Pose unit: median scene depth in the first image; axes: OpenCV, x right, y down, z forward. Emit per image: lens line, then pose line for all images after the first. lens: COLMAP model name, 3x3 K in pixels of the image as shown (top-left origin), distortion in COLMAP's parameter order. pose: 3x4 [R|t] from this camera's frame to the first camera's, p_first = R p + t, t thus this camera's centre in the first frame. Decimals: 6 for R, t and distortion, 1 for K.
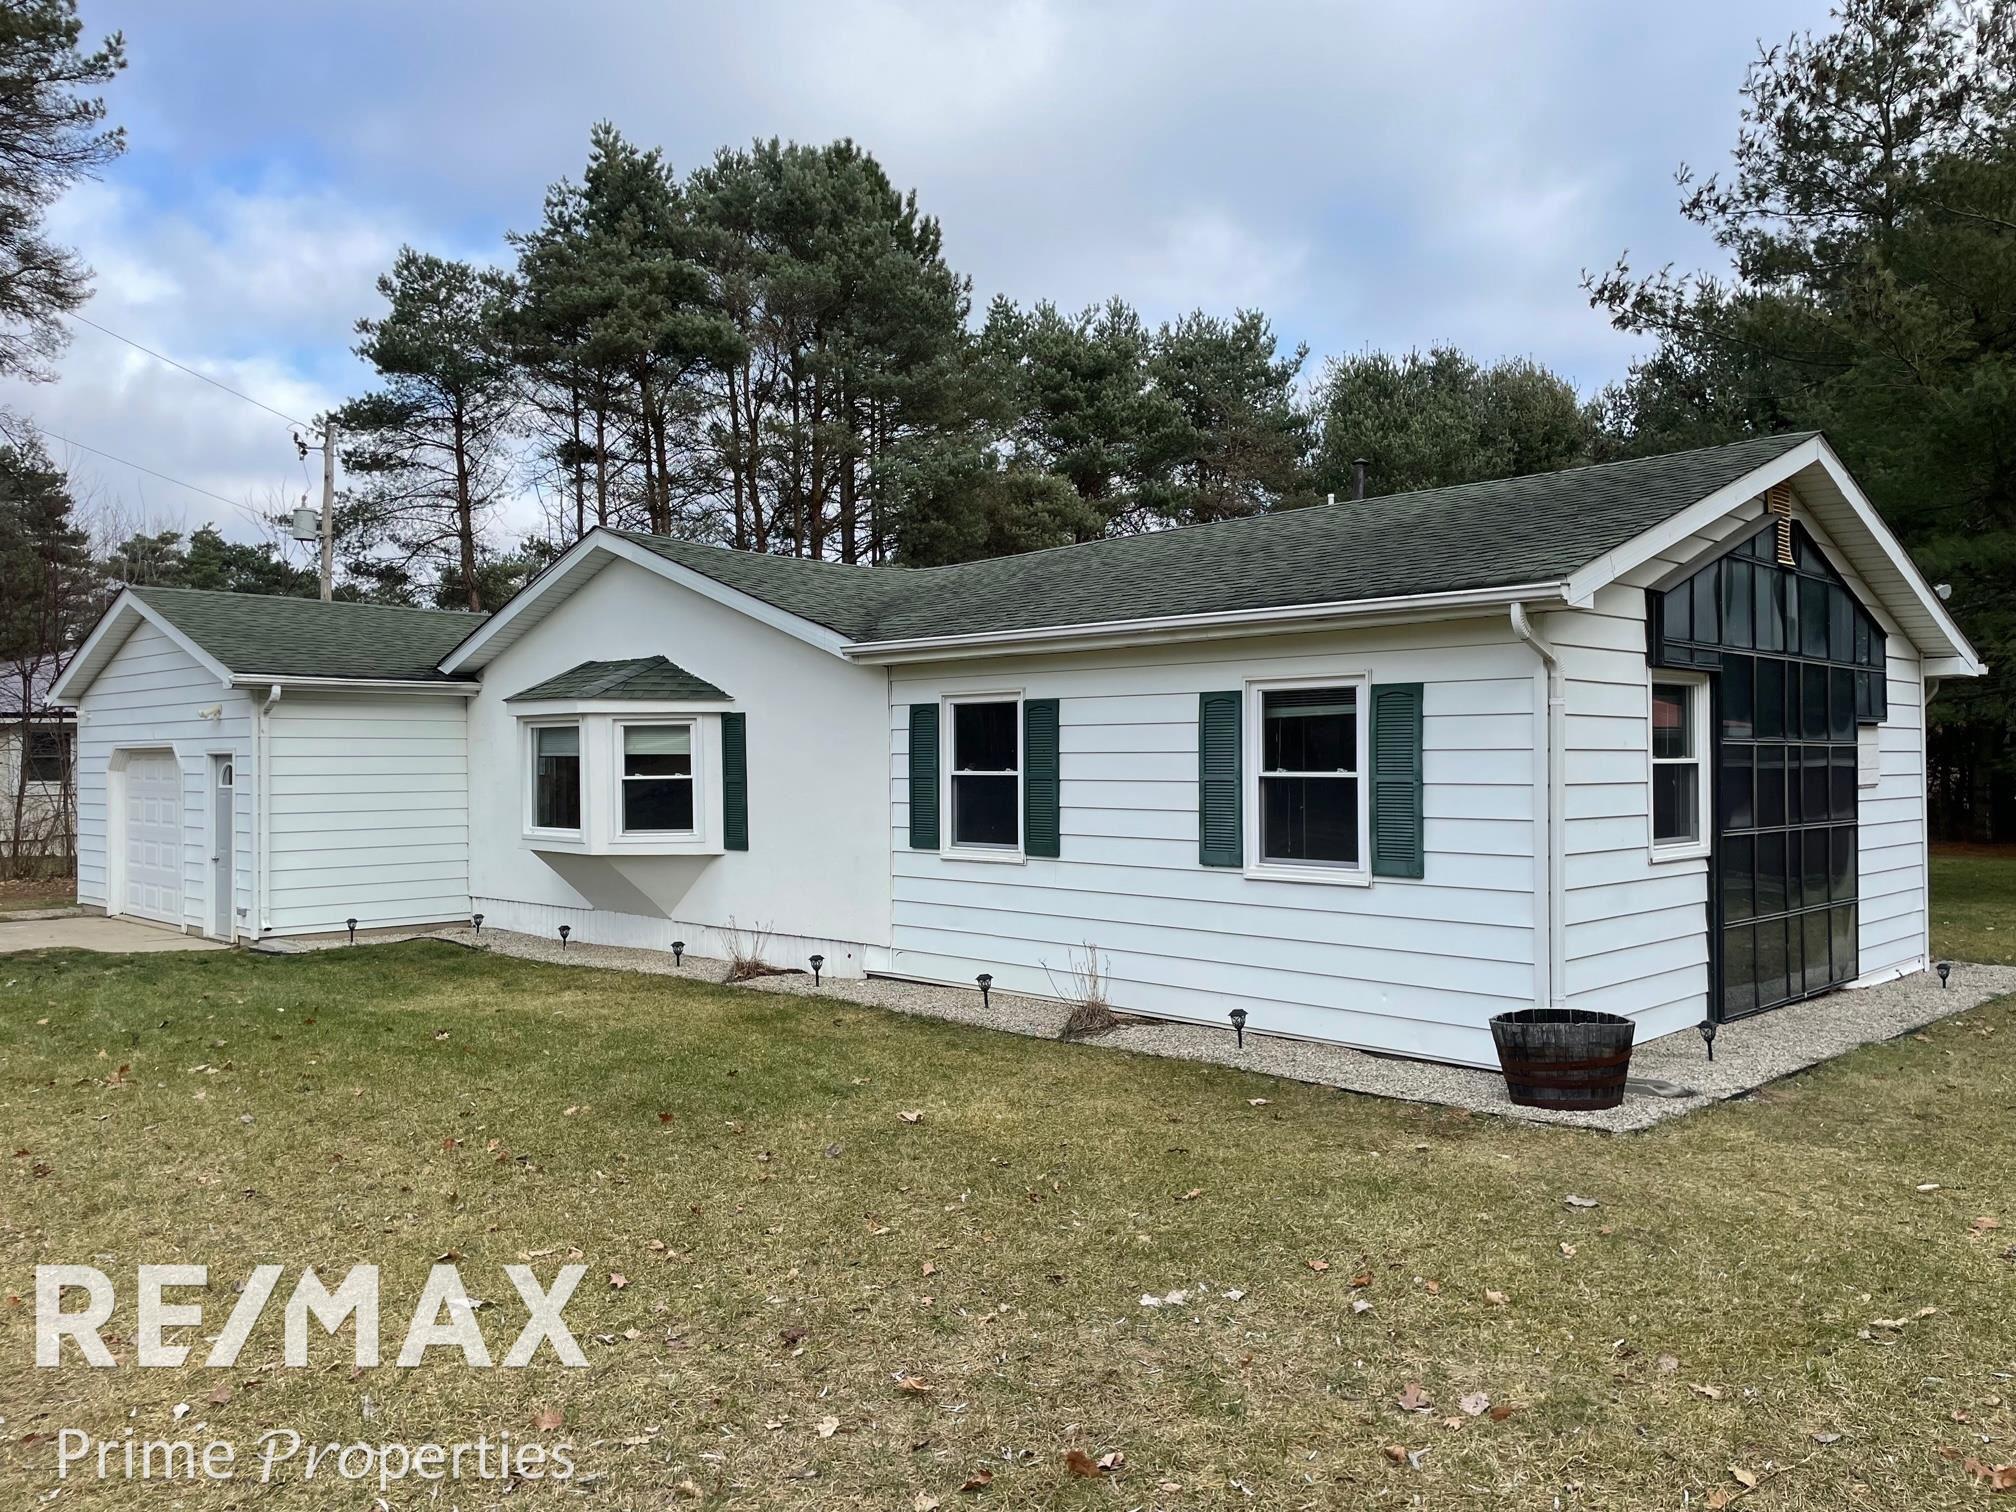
lens RADIAL K [[1534.7, 0, 1008.0], [0, 1534.7, 756.0], [0, 0, 1]] dist [0.140519, -0.217542]
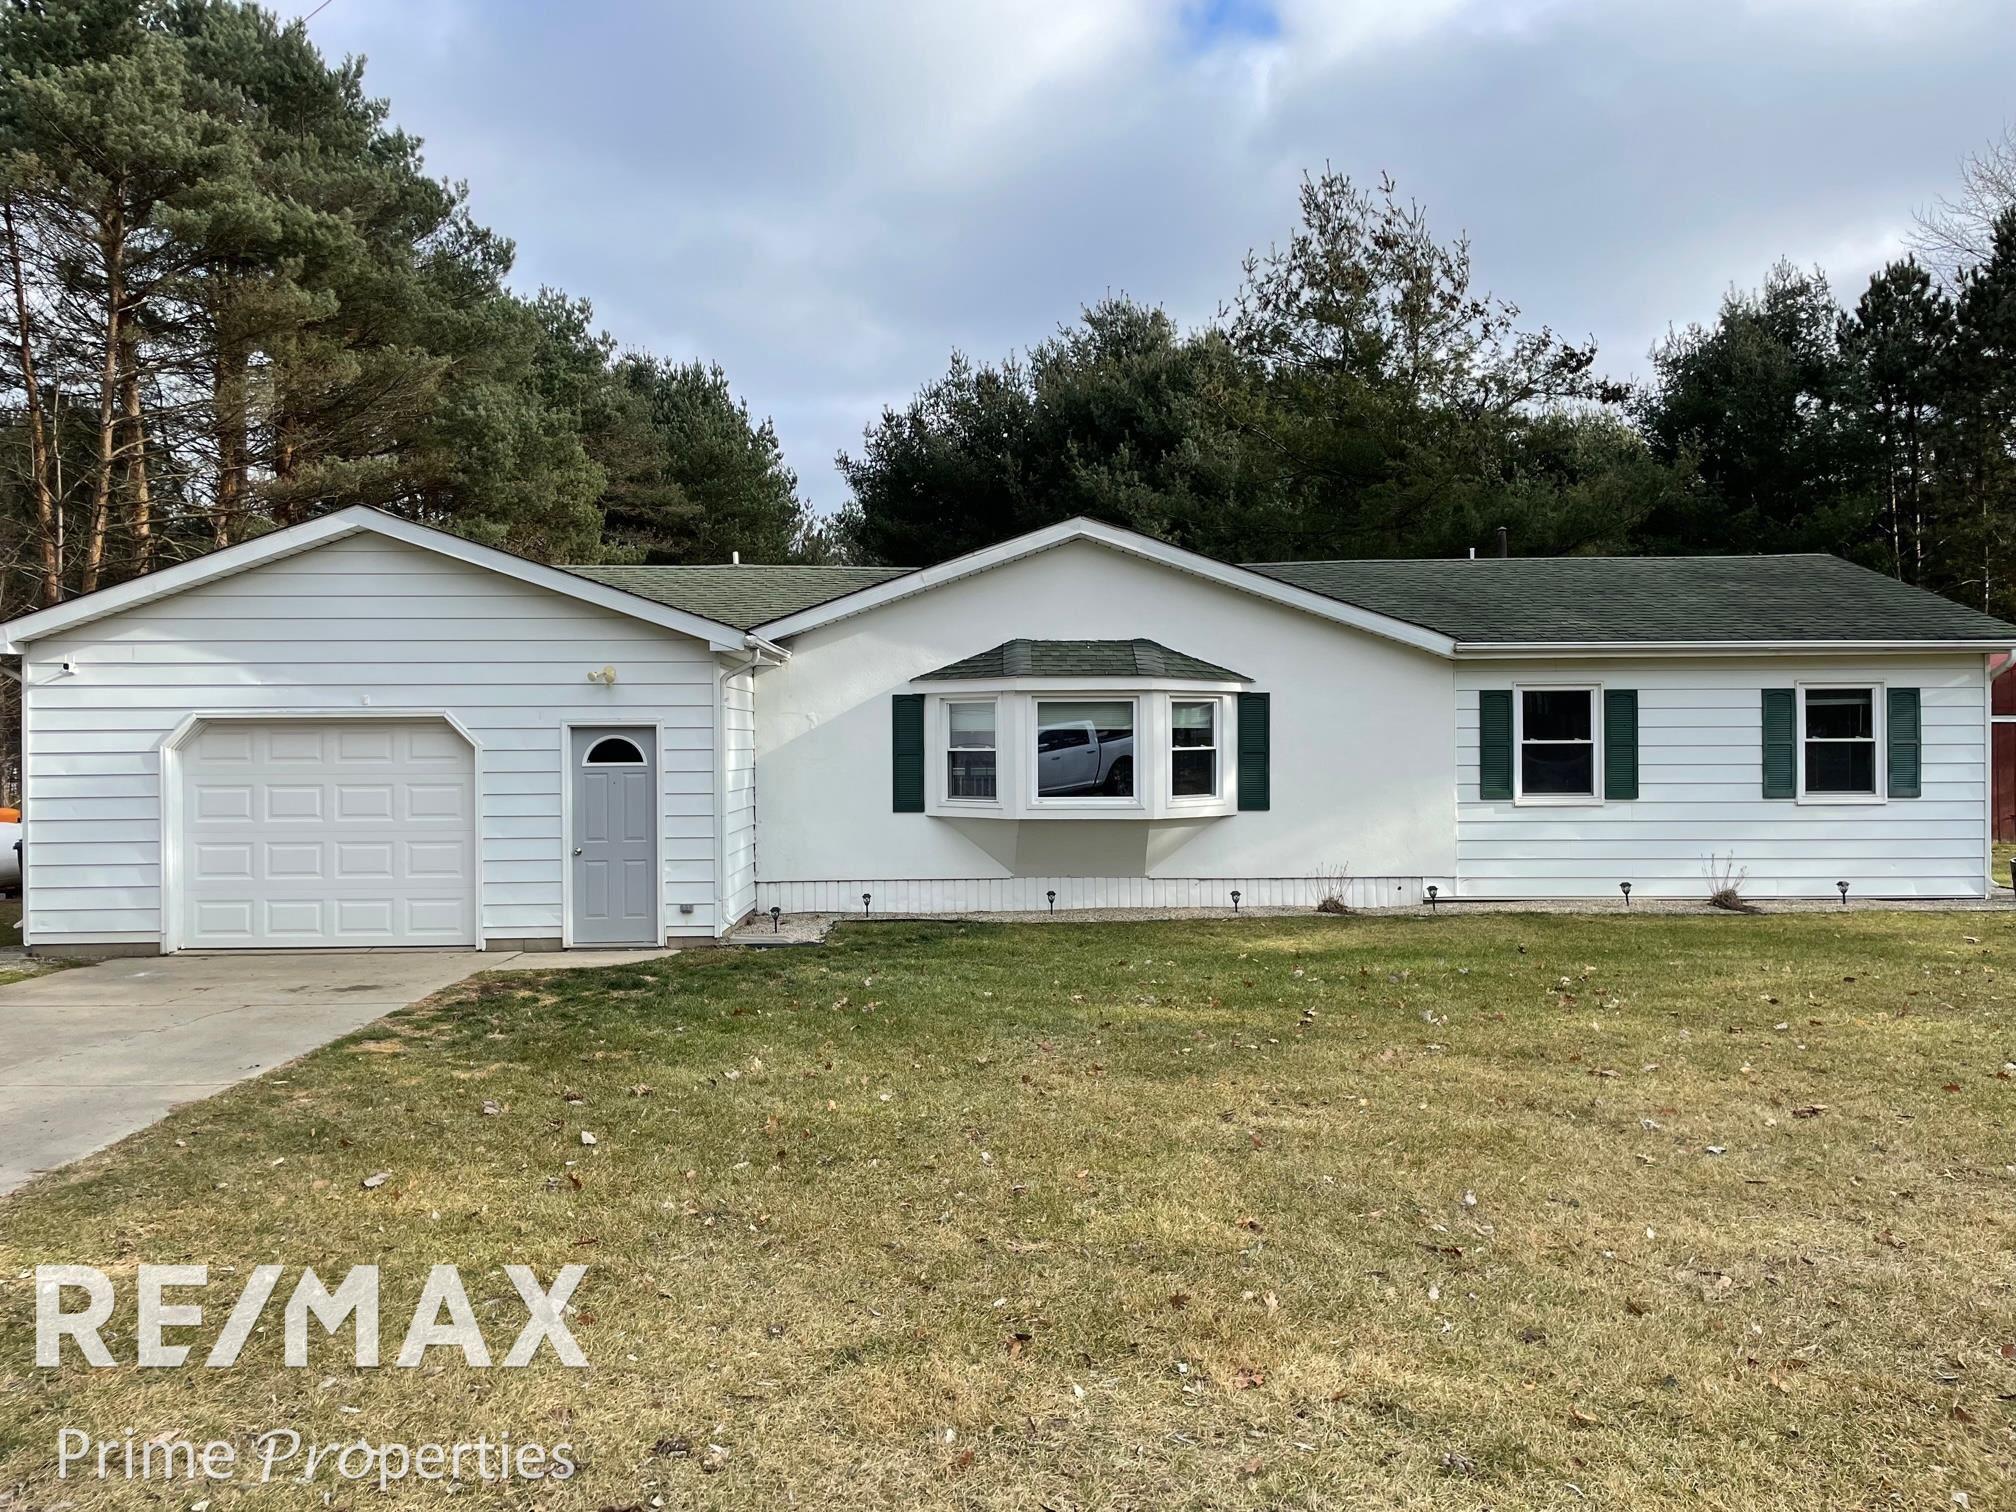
lens RADIAL K [[1534.7, 0, 1008.0], [0, 1534.7, 756.0], [0, 0, 1]] dist [0.140519, -0.217542]
pose [[0.692683, -0.010683, 0.721163, -1.332600], [0.000335, 0.999895, 0.014490, 0.003471], [-0.721242, -0.009795, 0.692613, 0.380155]]
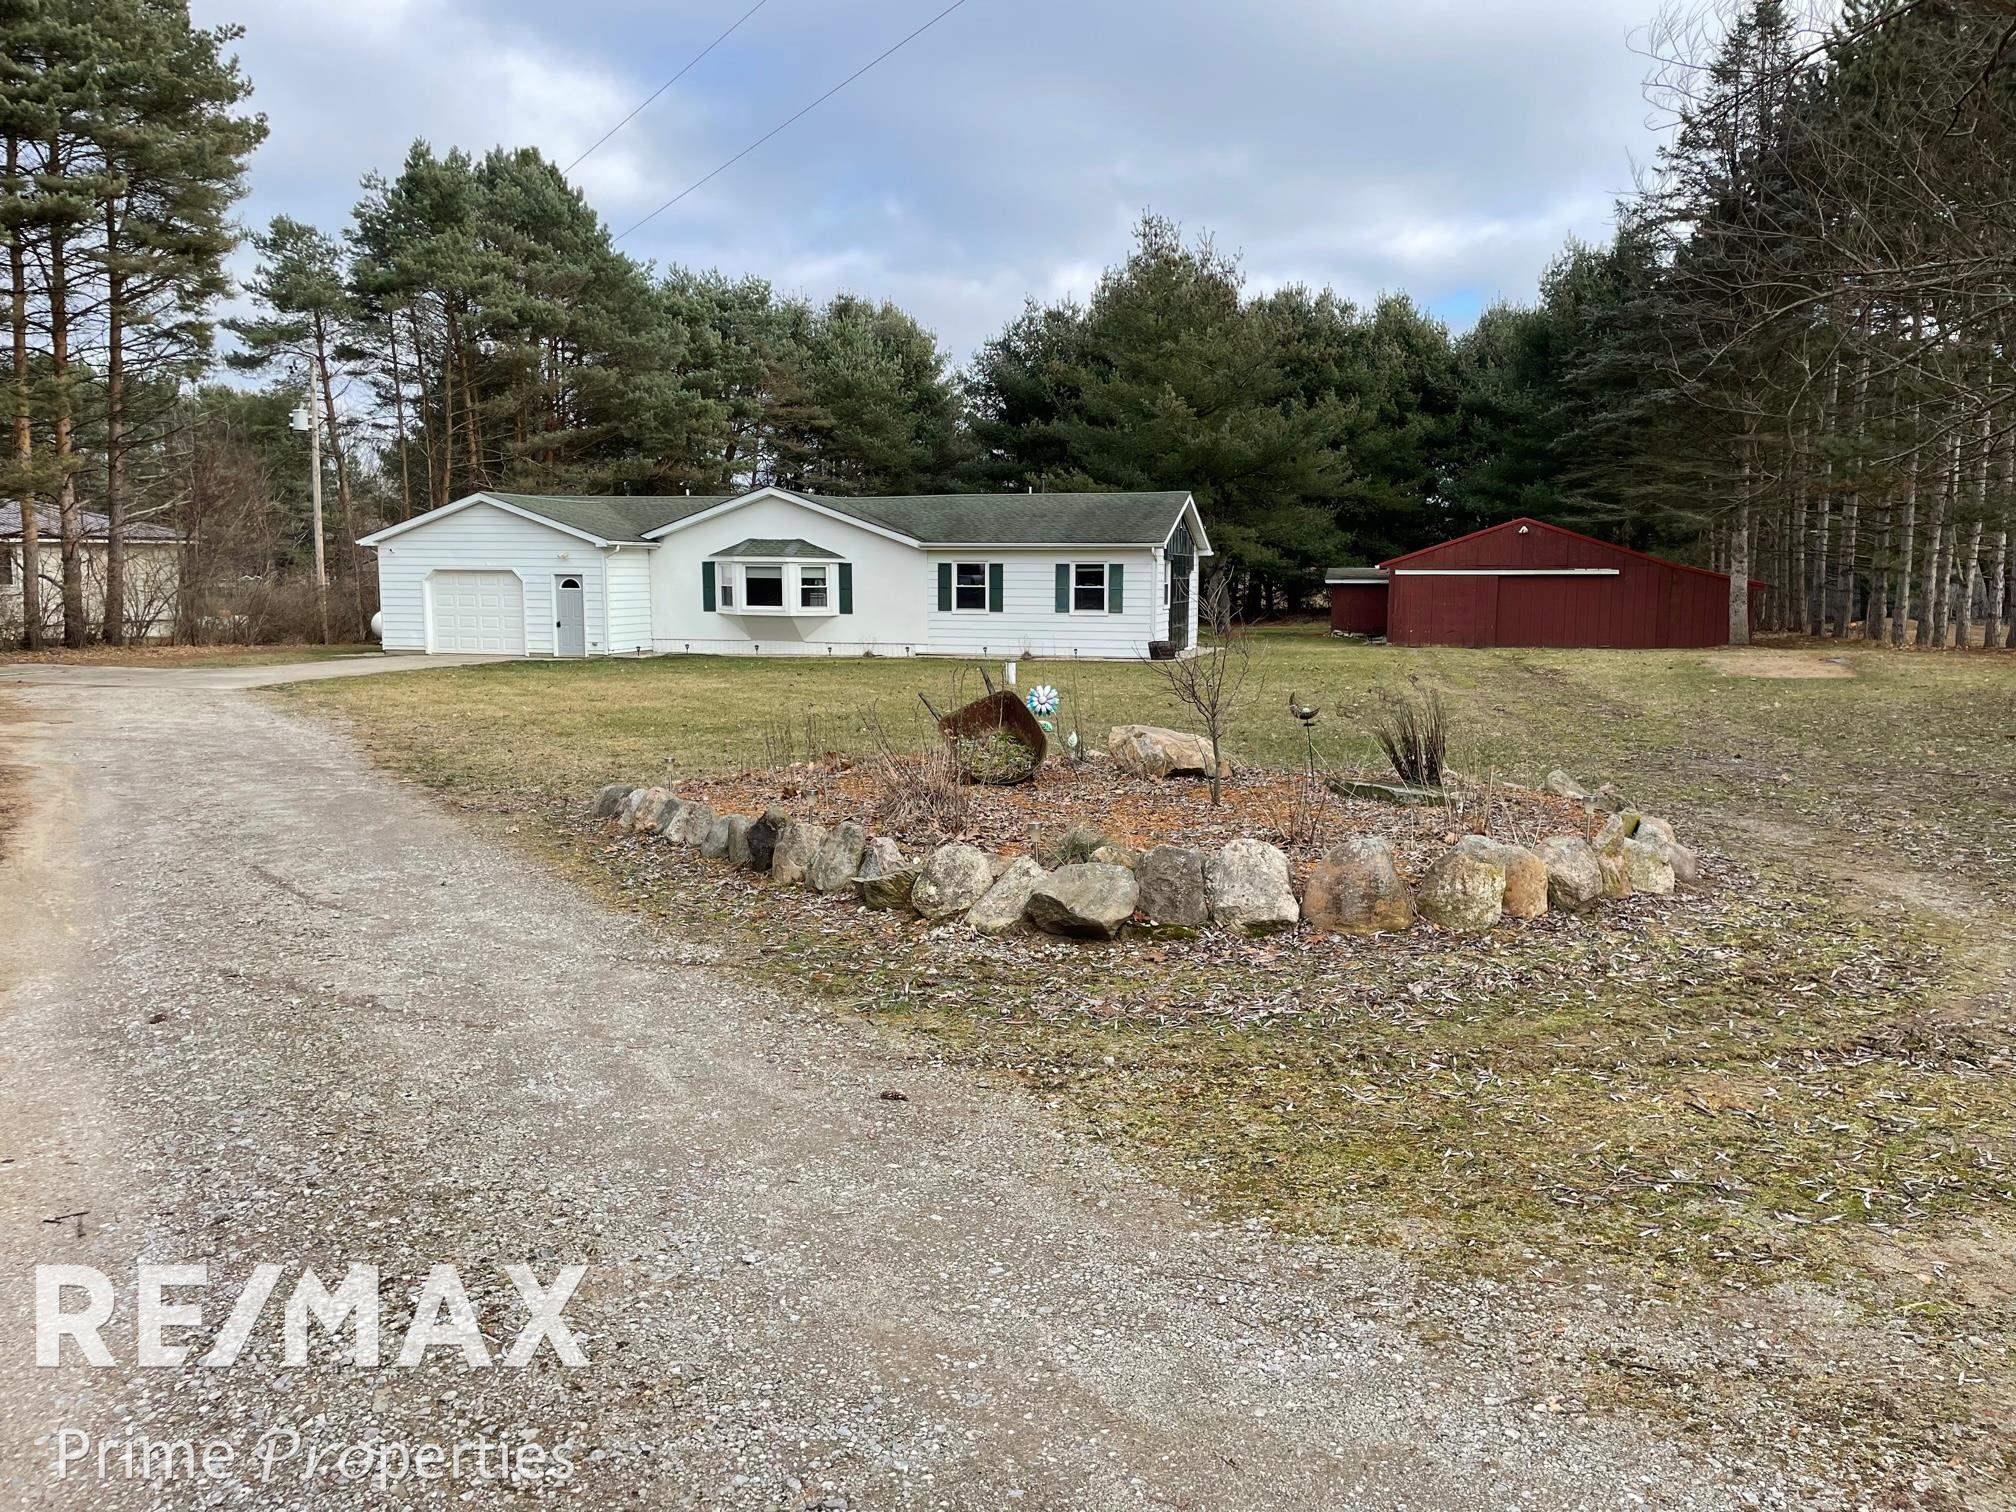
lens RADIAL K [[1534.7, 0, 1008.0], [0, 1534.7, 756.0], [0, 0, 1]] dist [0.140519, -0.217542]
pose [[0.861227, -0.057014, 0.505012, -1.533158], [-0.008228, 0.991993, 0.126024, -0.040330], [-0.508154, -0.112690, 0.853862, -1.741827]]
